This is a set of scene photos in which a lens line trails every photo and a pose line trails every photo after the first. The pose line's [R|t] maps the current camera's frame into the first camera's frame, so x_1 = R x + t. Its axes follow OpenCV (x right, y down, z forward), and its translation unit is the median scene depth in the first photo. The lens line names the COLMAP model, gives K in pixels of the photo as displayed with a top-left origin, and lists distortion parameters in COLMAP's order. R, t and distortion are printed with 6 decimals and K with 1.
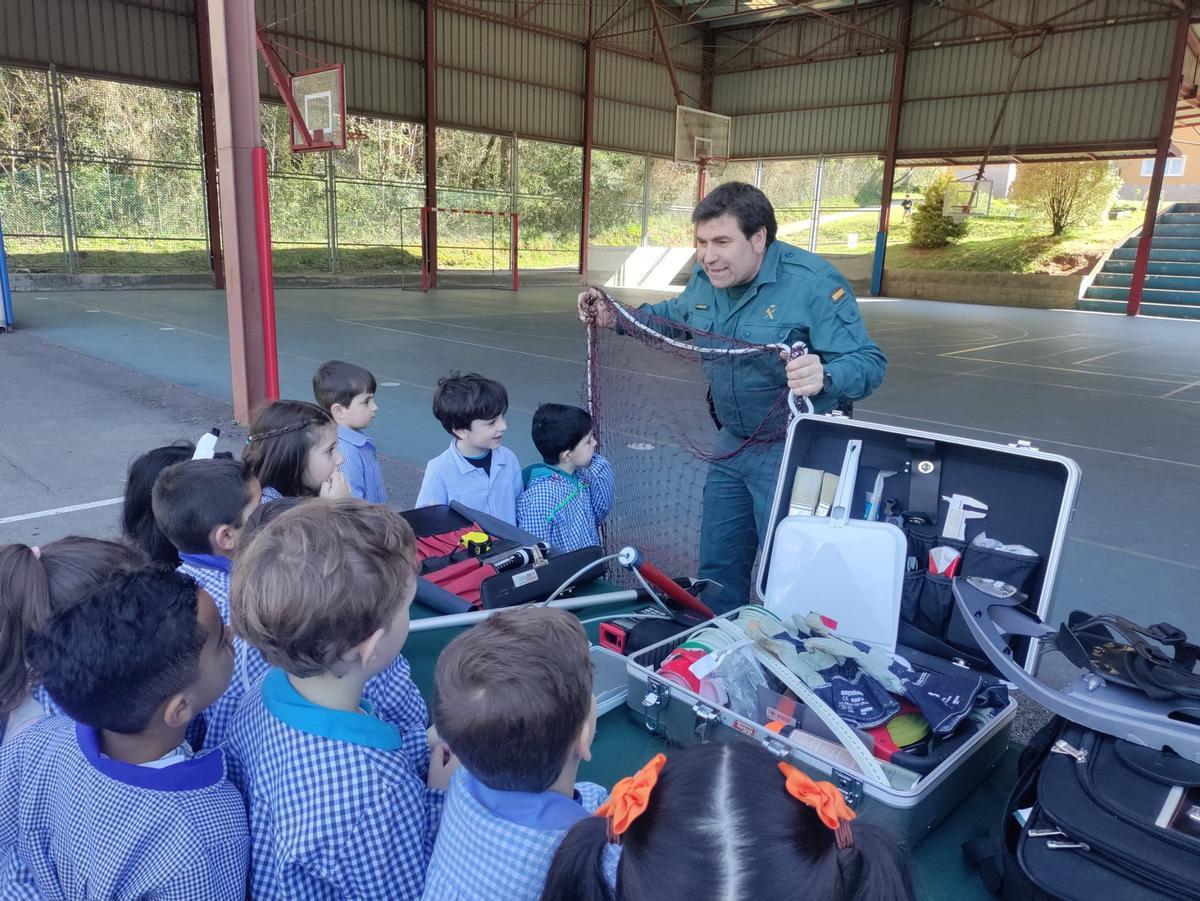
lens RADIAL K [[866.9, 0, 600.0], [0, 866.9, 450.5], [0, 0, 1]] dist [0.015847, -0.052581]
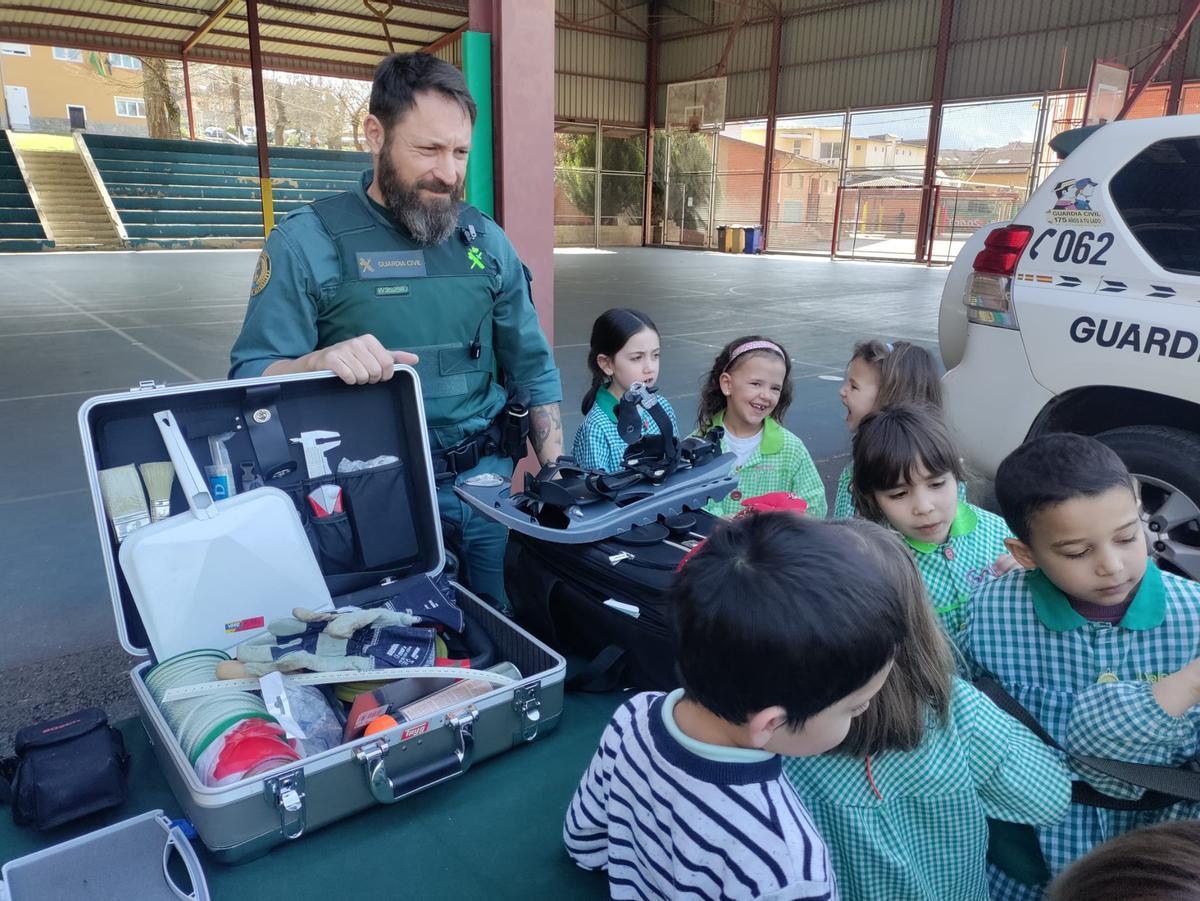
lens RADIAL K [[877.0, 0, 597.1], [0, 877.0, 456.2], [0, 0, 1]] dist [-0.000572, -0.022626]
pose [[0.121593, -0.295479, 0.947580, -0.092606], [0.218707, 0.939176, 0.264794, -0.021559], [-0.968185, 0.175045, 0.178820, 0.102195]]
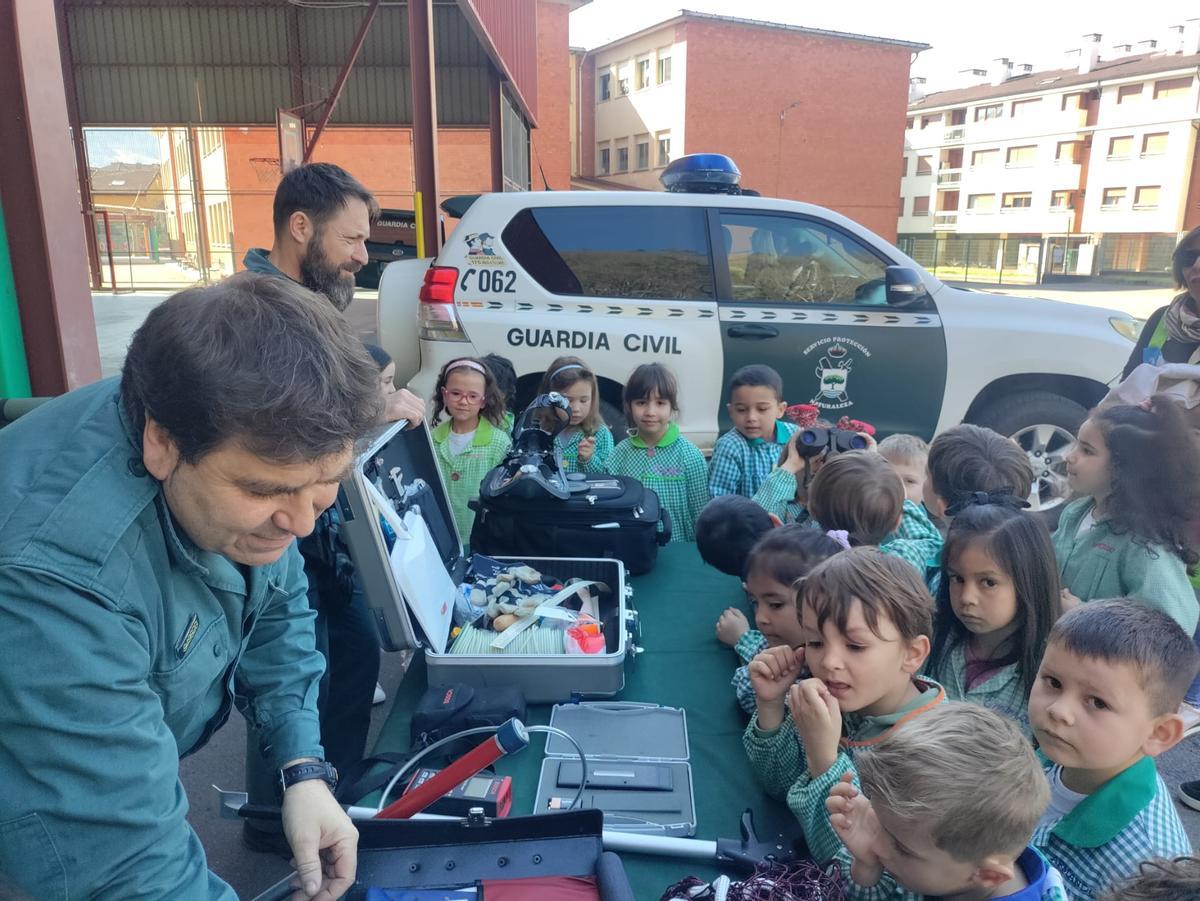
lens RADIAL K [[877.0, 0, 597.1], [0, 877.0, 456.2], [0, 0, 1]] dist [-0.000572, -0.022626]
pose [[-0.713510, -0.202407, 0.670771, -0.120915], [0.131590, 0.901614, 0.412039, -0.087210], [-0.688177, 0.382261, -0.616676, 0.312746]]
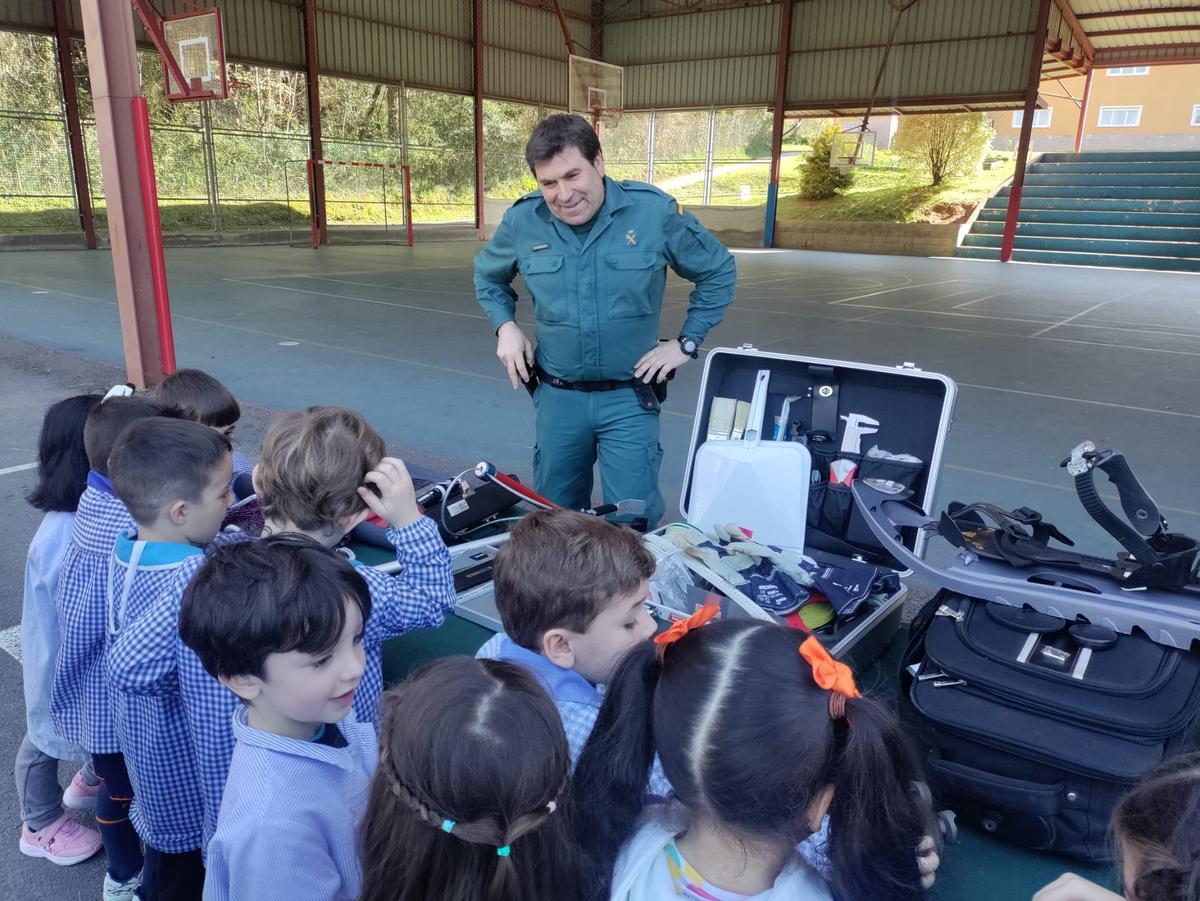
lens RADIAL K [[877.0, 0, 597.1], [0, 877.0, 456.2], [0, 0, 1]] dist [-0.000572, -0.022626]
pose [[0.993013, -0.039787, 0.111093, -0.009648], [0.033883, 0.997937, 0.054537, 0.006398], [-0.113034, -0.050392, 0.992312, -0.019463]]
